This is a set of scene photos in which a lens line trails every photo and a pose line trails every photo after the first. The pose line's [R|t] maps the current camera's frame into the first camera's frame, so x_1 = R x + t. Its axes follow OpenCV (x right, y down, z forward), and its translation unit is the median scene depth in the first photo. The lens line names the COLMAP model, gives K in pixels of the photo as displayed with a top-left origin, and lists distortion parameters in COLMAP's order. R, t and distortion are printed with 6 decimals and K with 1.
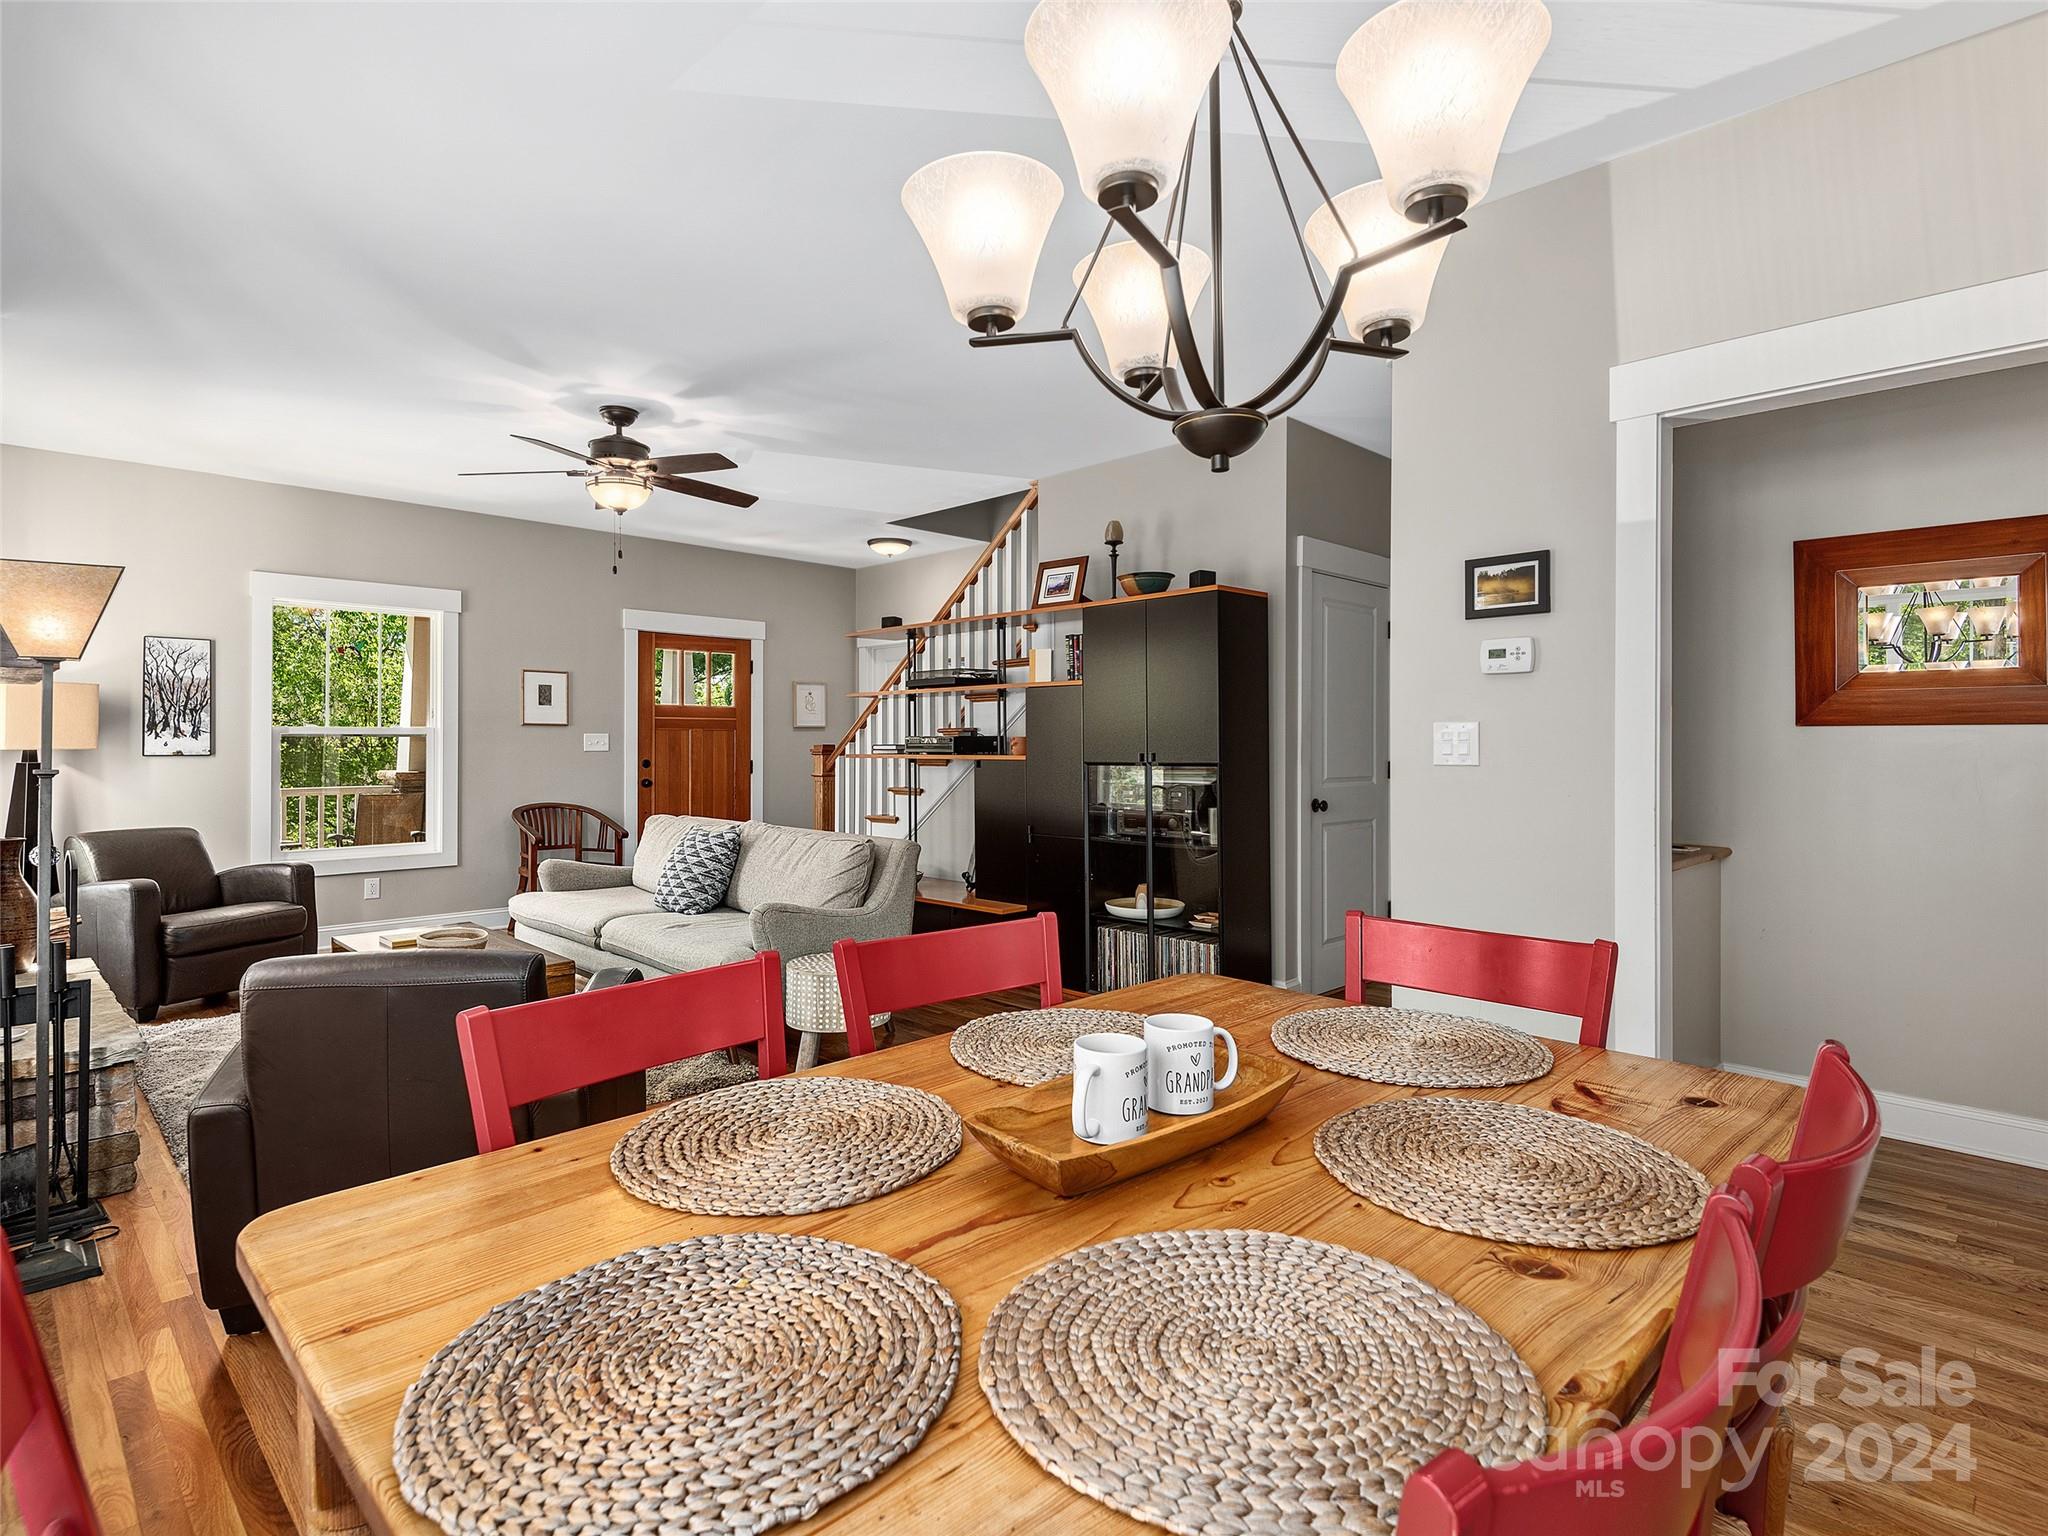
lens RADIAL K [[1067.0, 0, 1026.4], [0, 1067.0, 752.7], [0, 0, 1]] dist [0.002699, -0.002925]
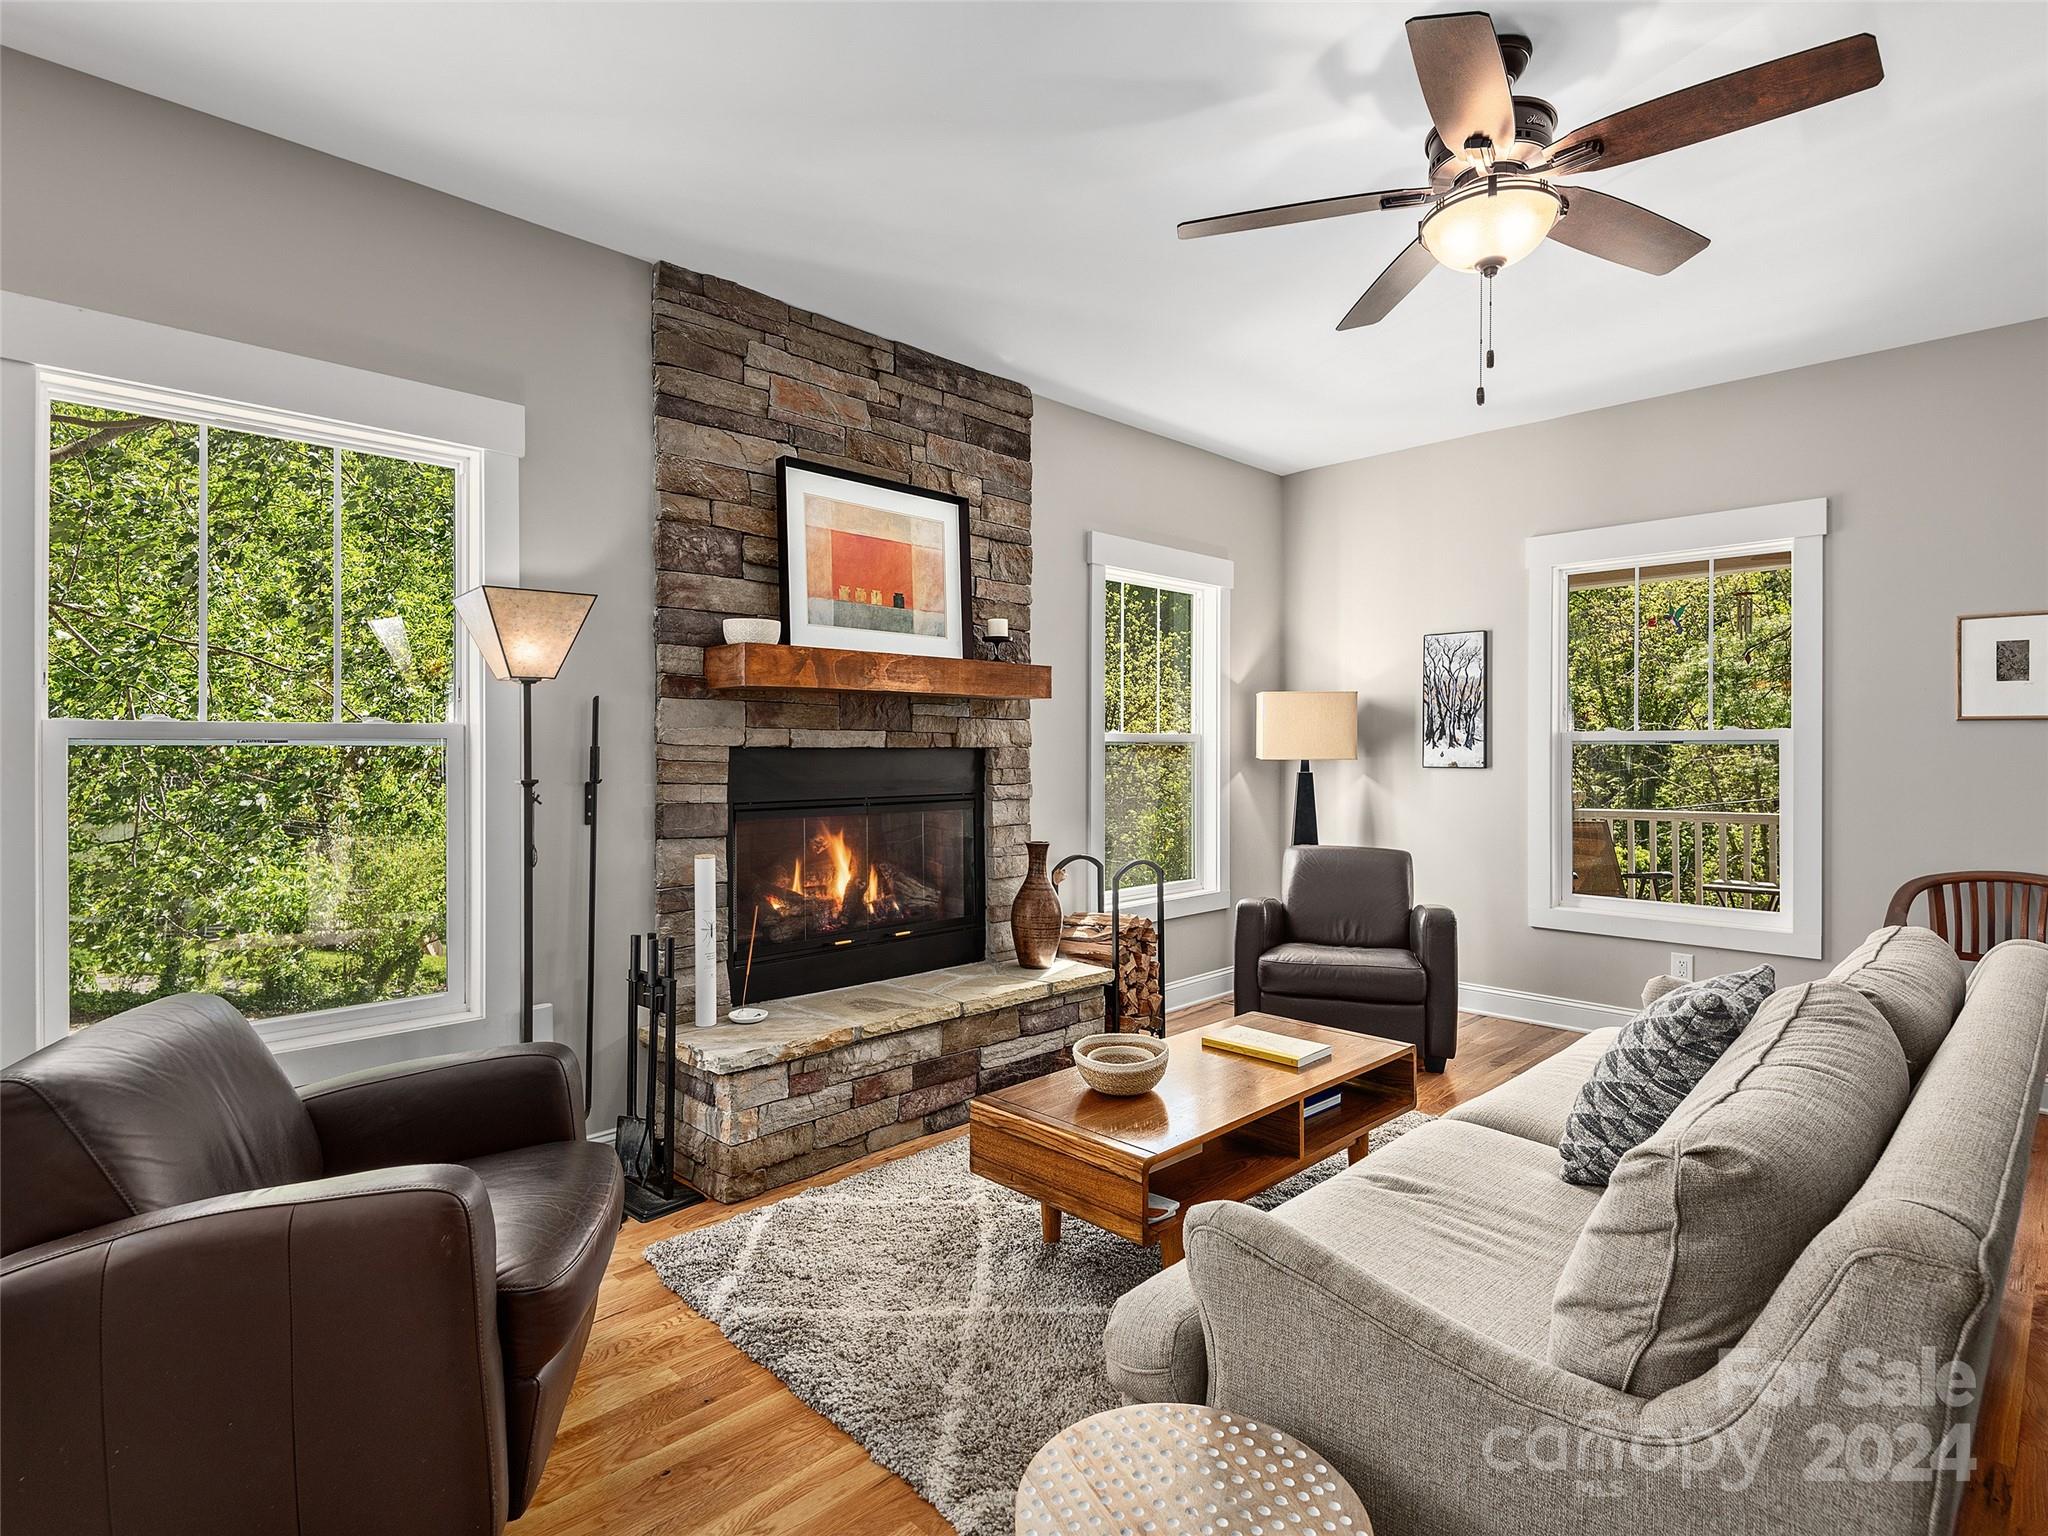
lens RADIAL K [[1067.0, 0, 1026.4], [0, 1067.0, 765.5], [0, 0, 1]] dist [0.002699, -0.002925]
pose [[-0.004493, 0.015384, -0.999872, 0.080307], [-0.006819, 0.999858, 0.015414, -0.010073], [0.999967, 0.006888, -0.004388, 0.651320]]
